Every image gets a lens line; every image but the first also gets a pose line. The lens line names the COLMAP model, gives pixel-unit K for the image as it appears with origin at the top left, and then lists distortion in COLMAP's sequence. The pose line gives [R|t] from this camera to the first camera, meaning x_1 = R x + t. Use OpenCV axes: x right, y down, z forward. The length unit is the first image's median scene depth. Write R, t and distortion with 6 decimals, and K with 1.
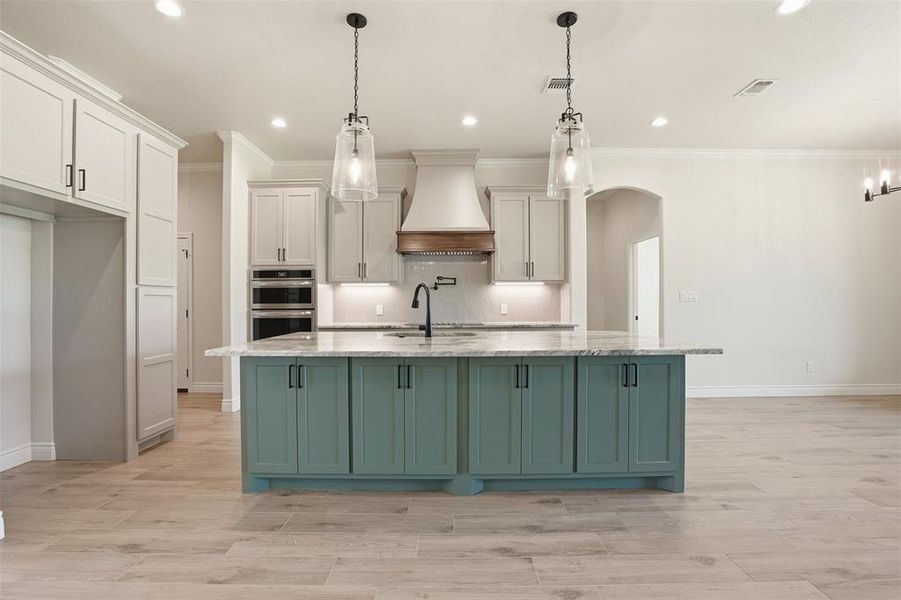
lens RADIAL K [[421.1, 0, 452.2], [0, 421.1, 302.0], [0, 0, 1]] dist [-0.077639, 0.029890]
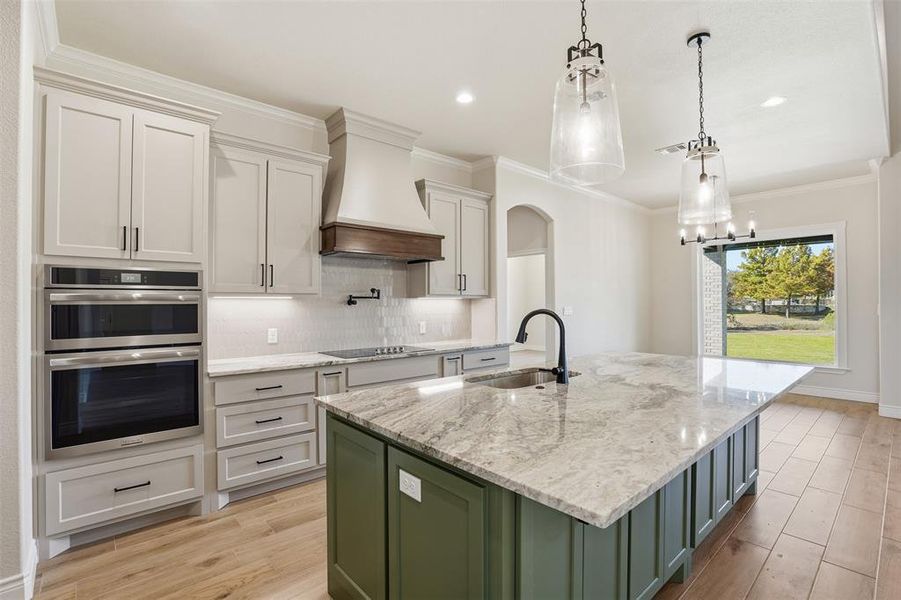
lens RADIAL K [[421.1, 0, 452.2], [0, 421.1, 302.0], [0, 0, 1]] dist [-0.077639, 0.029890]
pose [[0.749205, 0.002907, 0.662331, -0.438093], [-0.000289, 0.999992, -0.004062, -0.035151], [-0.662338, 0.002852, 0.749200, 0.369375]]
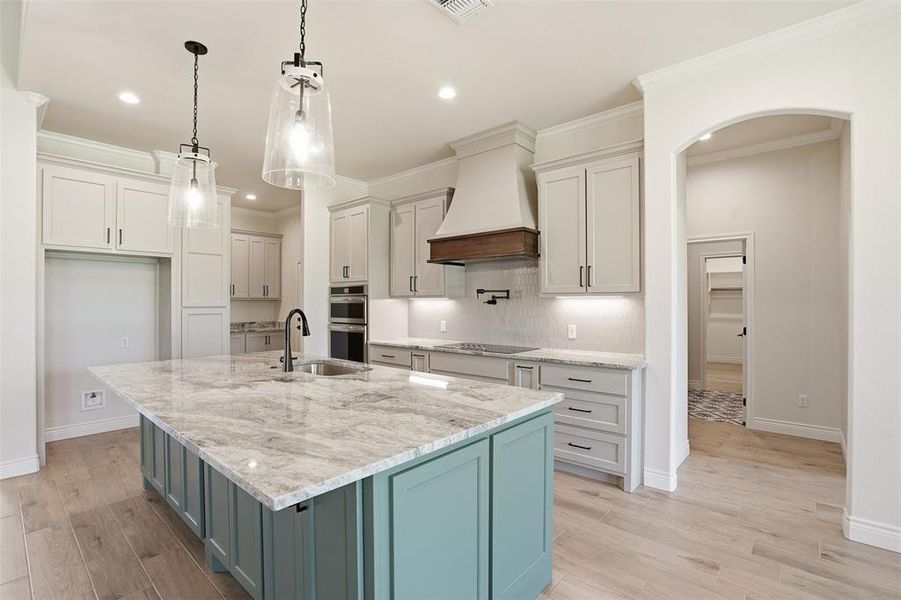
lens RADIAL K [[421.1, 0, 452.2], [0, 421.1, 302.0], [0, 0, 1]] dist [-0.077639, 0.029890]
pose [[0.751853, 0.002985, -0.659324, 0.491174], [-0.000671, 0.999993, 0.003761, -0.041103], [0.659330, -0.002385, 0.751850, 0.370000]]
